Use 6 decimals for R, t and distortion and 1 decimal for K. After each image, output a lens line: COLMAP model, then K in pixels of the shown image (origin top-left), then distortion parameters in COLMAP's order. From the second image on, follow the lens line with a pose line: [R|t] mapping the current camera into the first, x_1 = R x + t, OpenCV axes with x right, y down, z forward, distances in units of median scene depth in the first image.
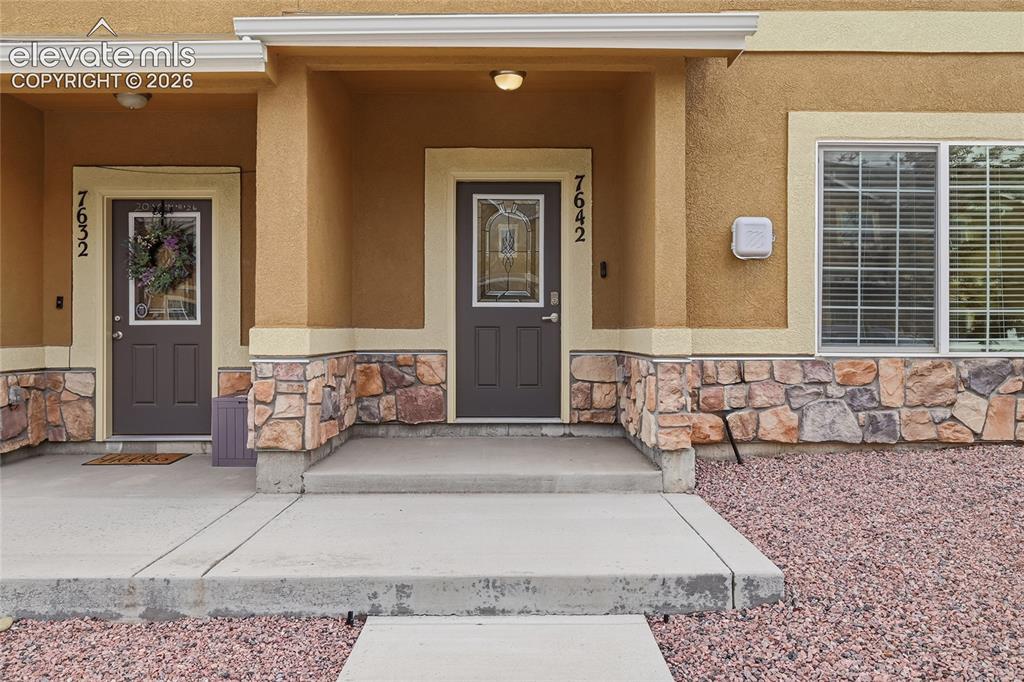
lens RADIAL K [[763.7, 0, 511.2], [0, 763.7, 331.2], [0, 0, 1]] dist [0.001879, 0.000297]
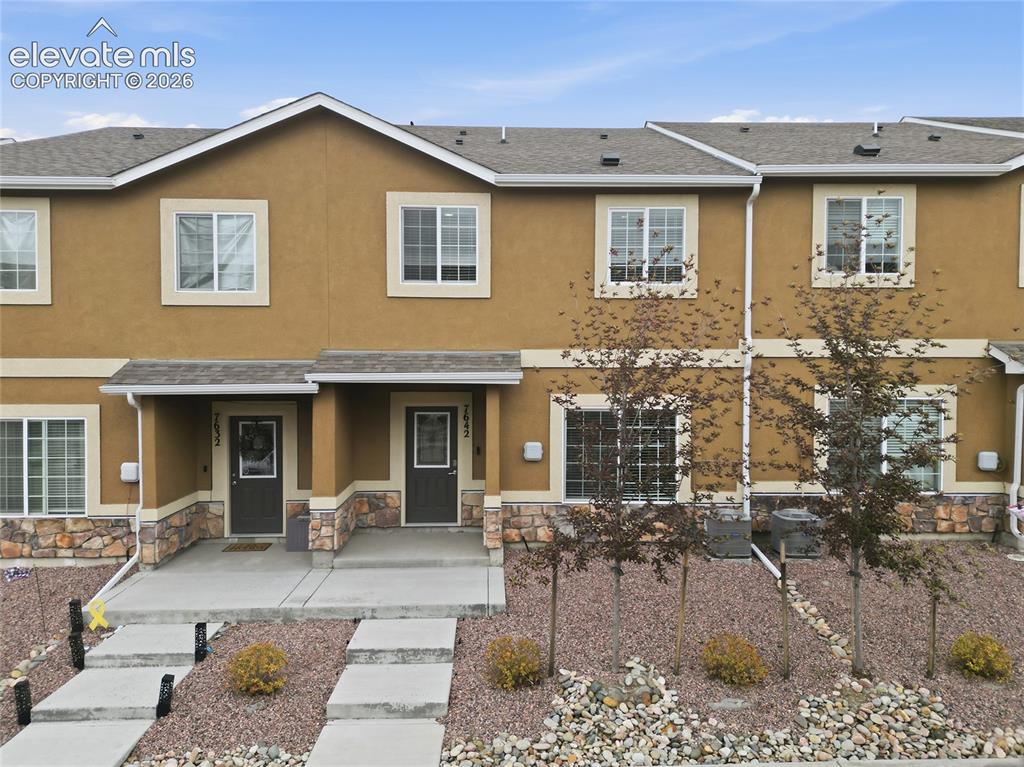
lens RADIAL K [[713.9, 0, 512.0], [0, 713.9, 383.5], [0, 0, 1]] dist [0.099661, -0.097507]
pose [[0.999746, 0.001376, 0.022496, 0.202692], [-0.002050, 0.999549, 0.029966, -0.382502], [-0.022445, -0.030004, 0.999298, -1.090221]]
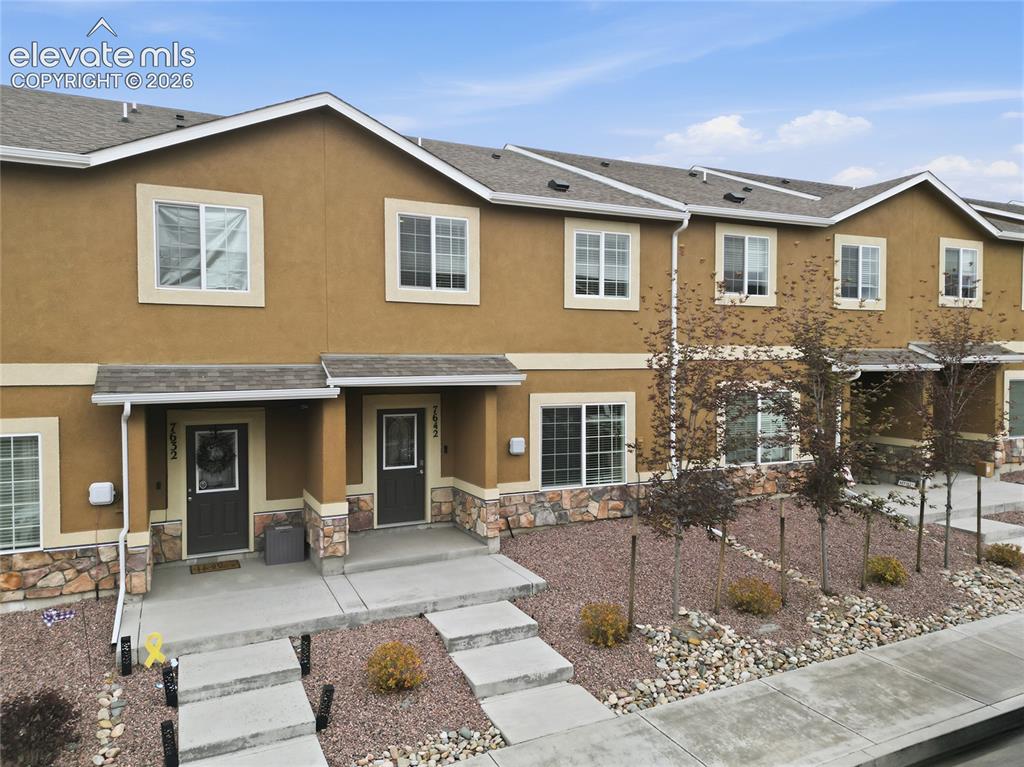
lens RADIAL K [[713.9, 0, 512.0], [0, 713.9, 383.5], [0, 0, 1]] dist [0.099661, -0.097507]
pose [[0.904227, -0.014637, 0.426802, -0.678984], [0.002147, 0.999556, 0.029731, -0.390576], [-0.427048, -0.025967, 0.903856, -1.068320]]
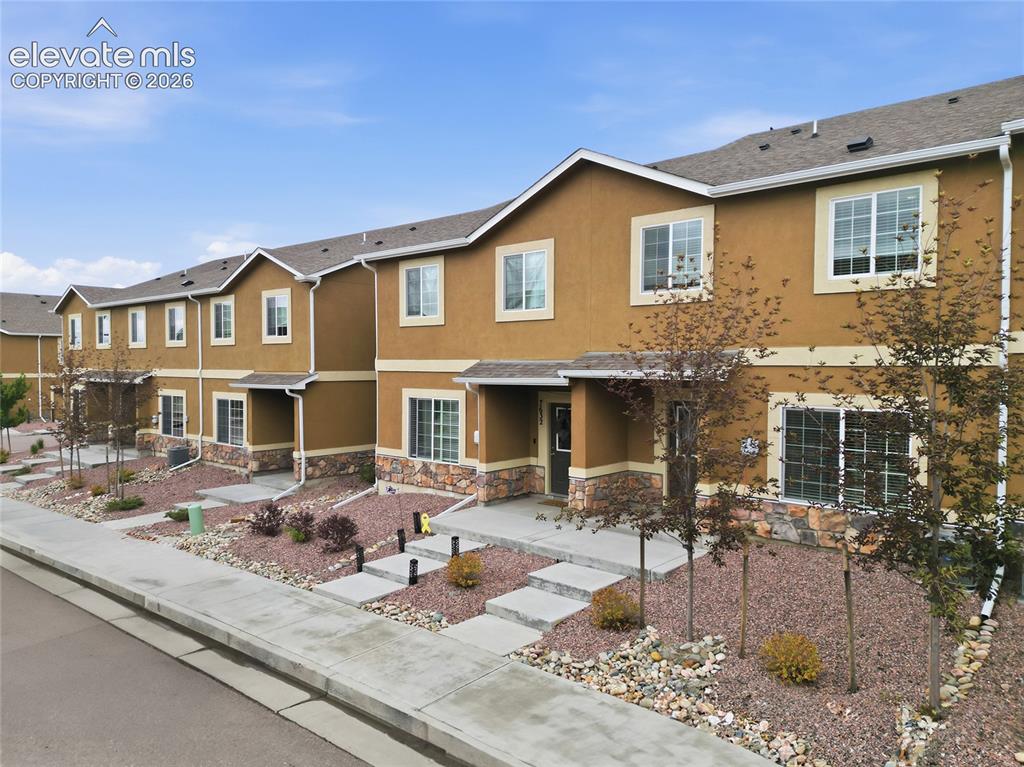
lens RADIAL K [[713.9, 0, 512.0], [0, 713.9, 383.5], [0, 0, 1]] dist [0.099661, -0.097507]
pose [[0.745439, 0.020133, -0.666270, 1.227809], [-0.000593, 0.999563, 0.029541, -0.377701], [0.666574, -0.021626, 0.745125, -1.108945]]
